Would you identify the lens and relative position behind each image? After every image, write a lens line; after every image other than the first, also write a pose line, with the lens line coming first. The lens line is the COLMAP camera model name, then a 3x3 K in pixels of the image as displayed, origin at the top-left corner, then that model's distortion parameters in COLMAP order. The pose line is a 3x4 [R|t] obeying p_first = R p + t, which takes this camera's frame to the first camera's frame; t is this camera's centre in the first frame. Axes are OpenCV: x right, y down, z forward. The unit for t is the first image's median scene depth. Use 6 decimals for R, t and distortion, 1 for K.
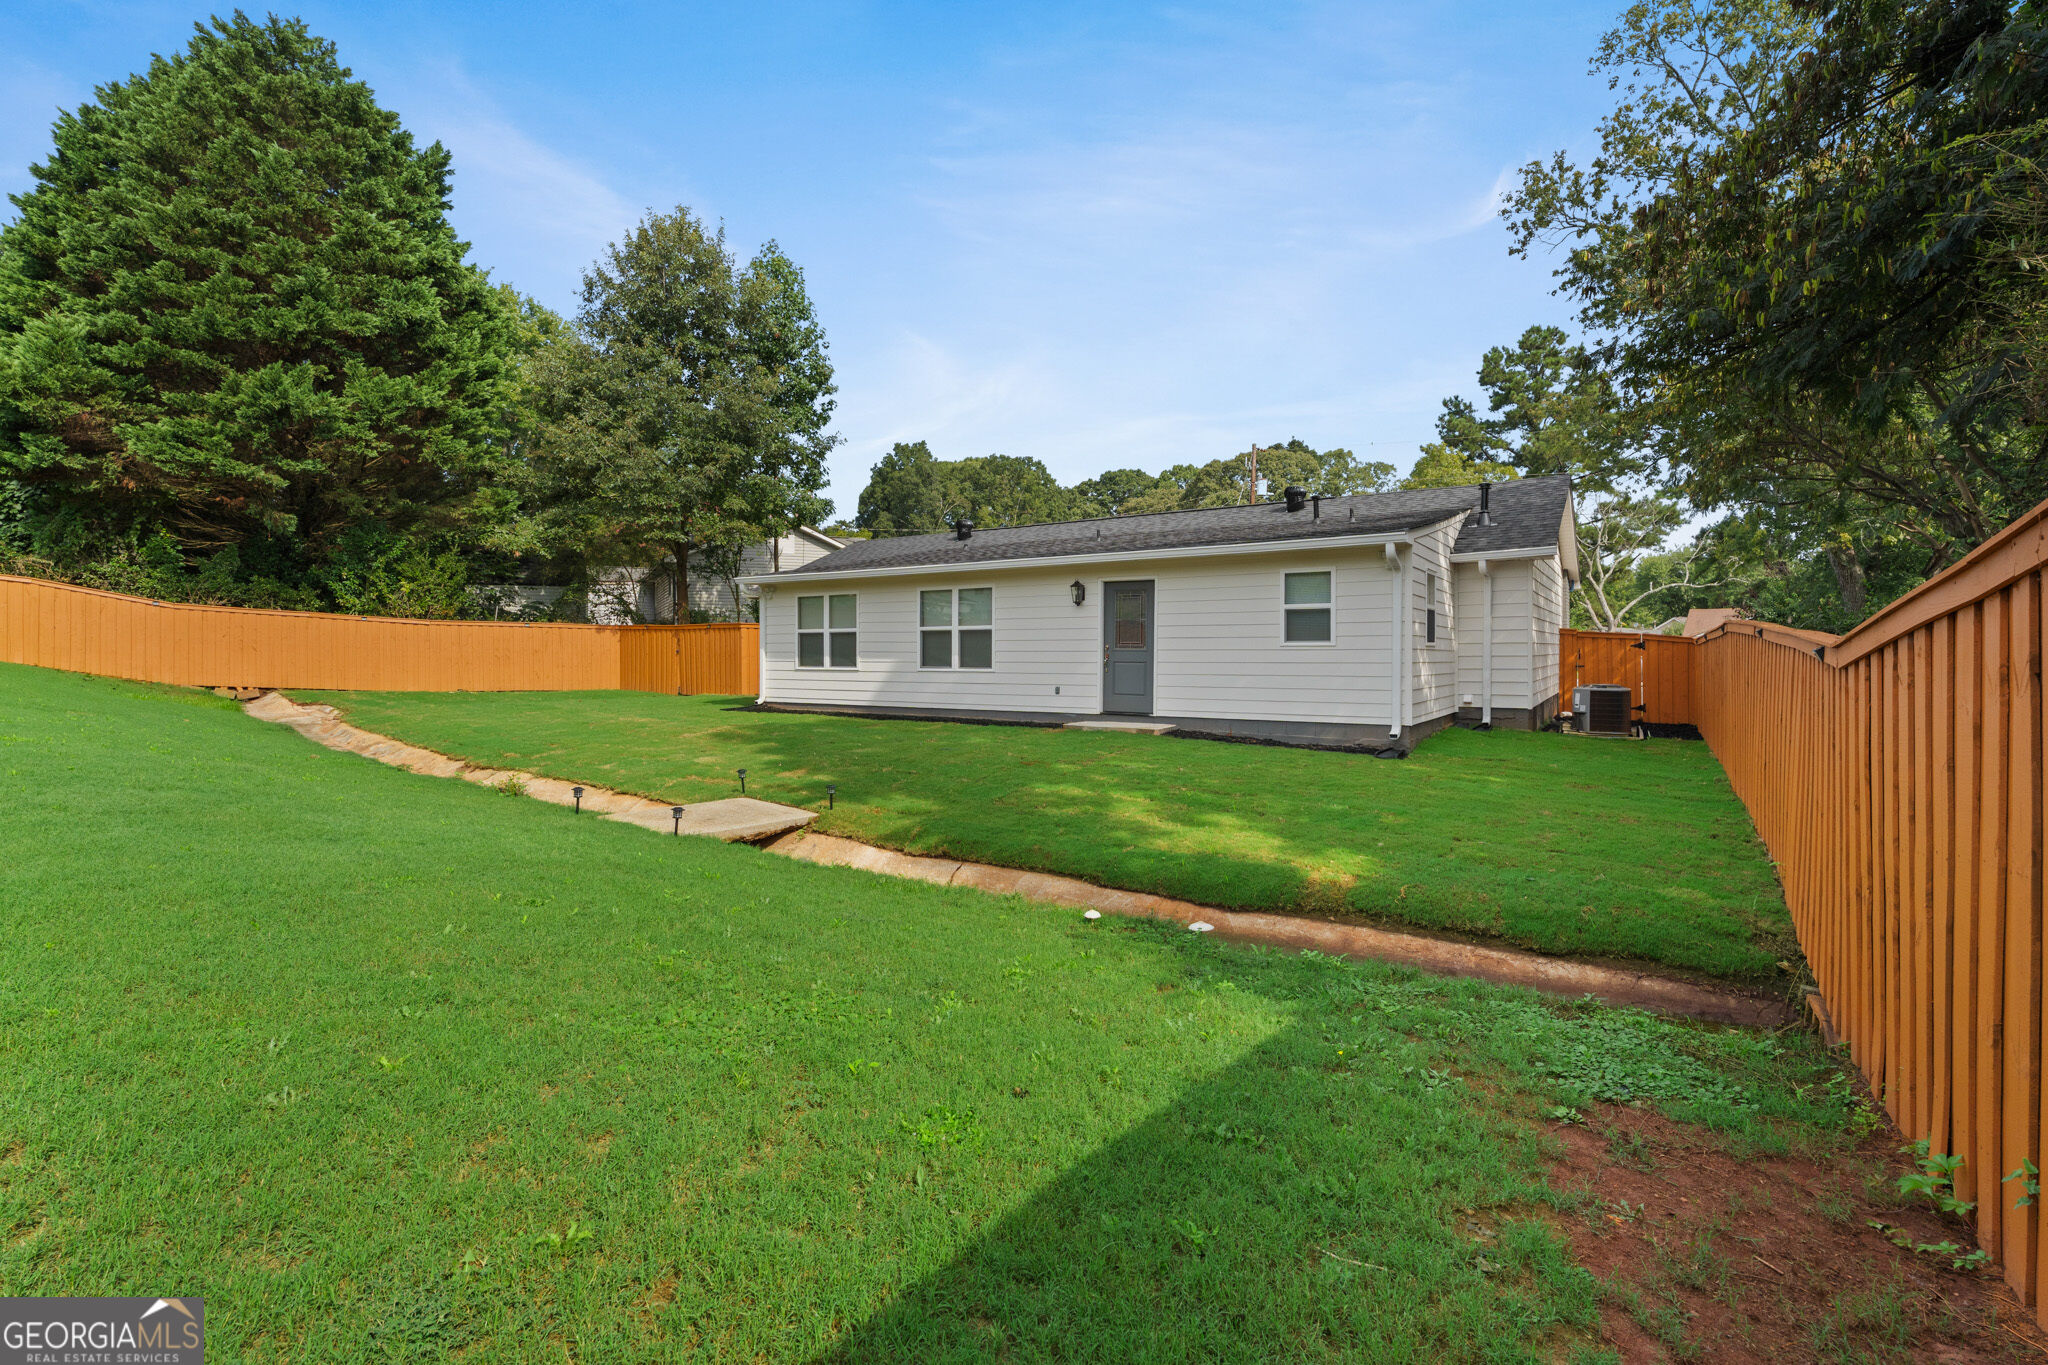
lens RADIAL K [[919.2, 0, 1025.0], [0, 919.2, 672.9], [0, 0, 1]] dist [-0.002179, 0.002022]
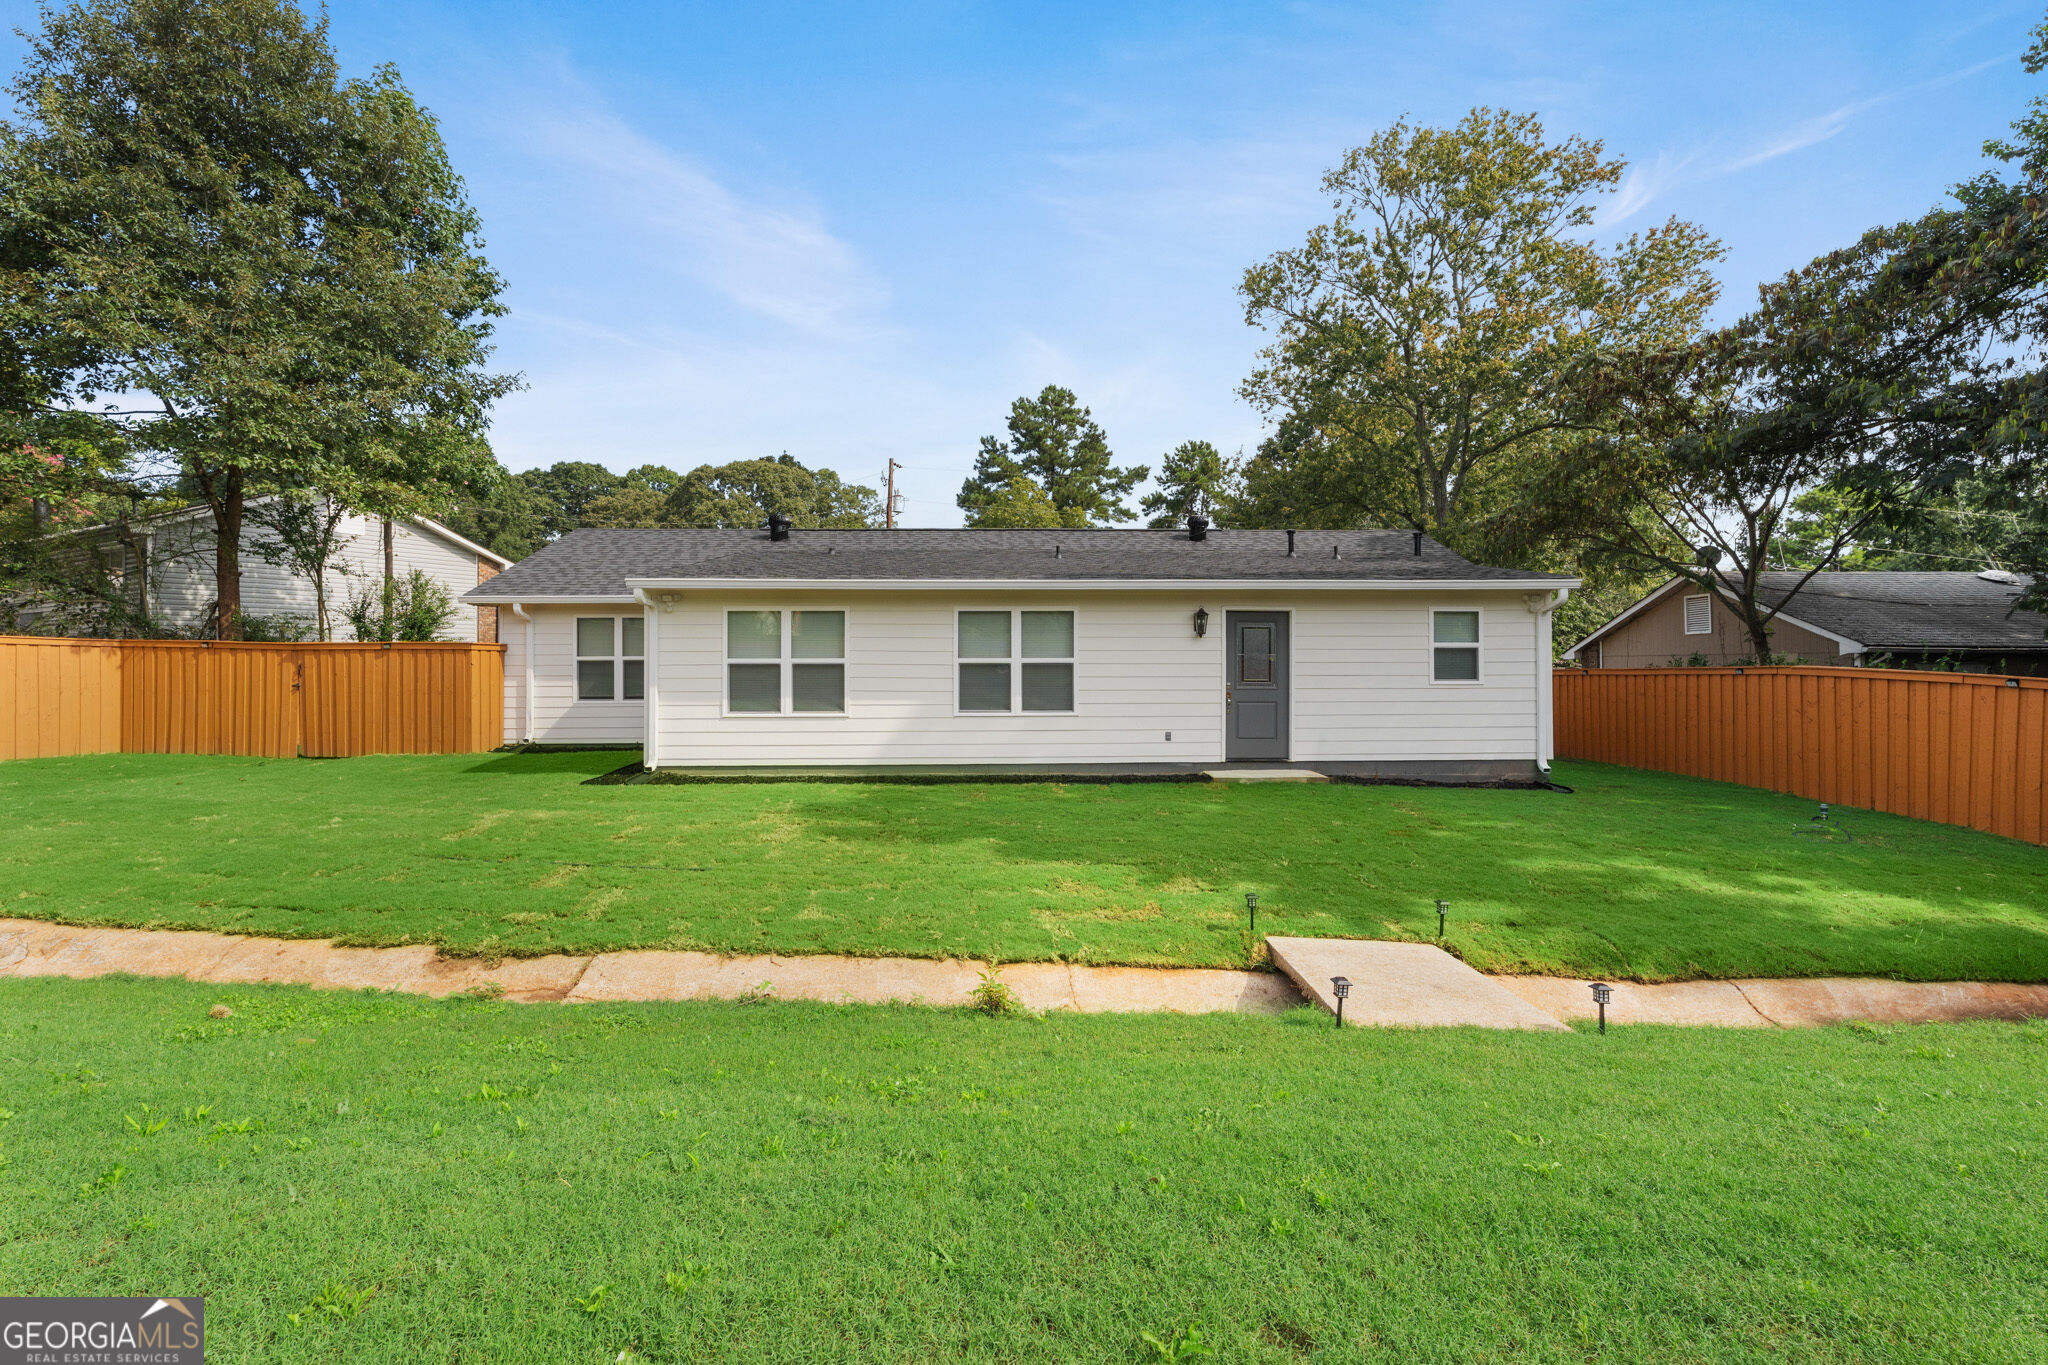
lens RADIAL K [[919.2, 0, 1025.0], [0, 919.2, 672.9], [0, 0, 1]] dist [-0.002179, 0.002022]
pose [[0.821162, -0.004011, 0.570682, -0.498771], [0.012772, 0.999854, -0.011350, -0.028056], [-0.570553, 0.016609, 0.821093, 0.340398]]
